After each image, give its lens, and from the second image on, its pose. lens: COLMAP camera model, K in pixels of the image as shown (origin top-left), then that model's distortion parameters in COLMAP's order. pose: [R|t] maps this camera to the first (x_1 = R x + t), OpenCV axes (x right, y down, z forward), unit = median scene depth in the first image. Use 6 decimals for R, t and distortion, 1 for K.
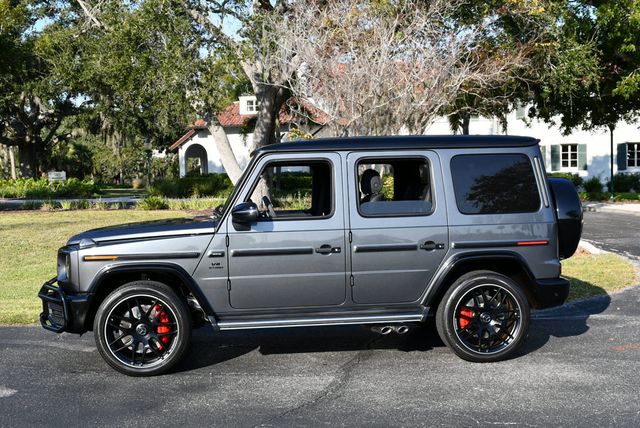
lens RADIAL K [[886.9, 0, 320.0], [0, 886.9, 214.0], [0, 0, 1]] dist [-0.055684, -0.010825]
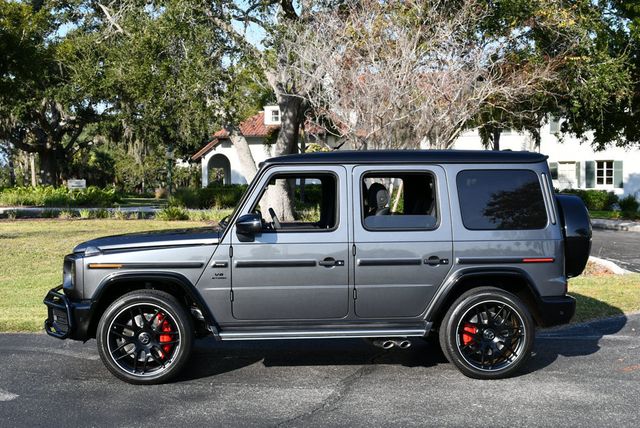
lens RADIAL K [[918.4, 0, 320.0], [0, 918.4, 214.0], [0, 0, 1]] dist [-0.048454, -0.022761]
pose [[0.999287, 0.018963, -0.032660, 0.028296], [-0.019461, 0.999698, -0.015009, 0.001280], [0.032366, 0.015634, 0.999354, -0.035710]]
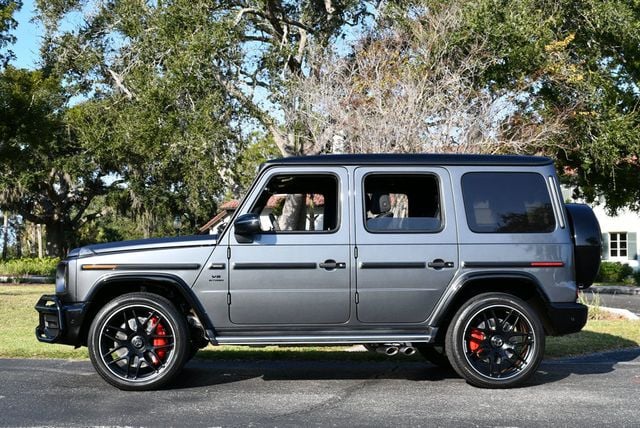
lens RADIAL K [[926.3, 0, 320.0], [0, 926.3, 214.0], [0, 0, 1]] dist [-0.034695, -0.086446]
pose [[0.998793, 0.016376, -0.046309, 0.040321], [-0.021378, 0.993738, -0.109675, 0.093667], [0.044223, 0.110533, 0.992888, -0.010017]]
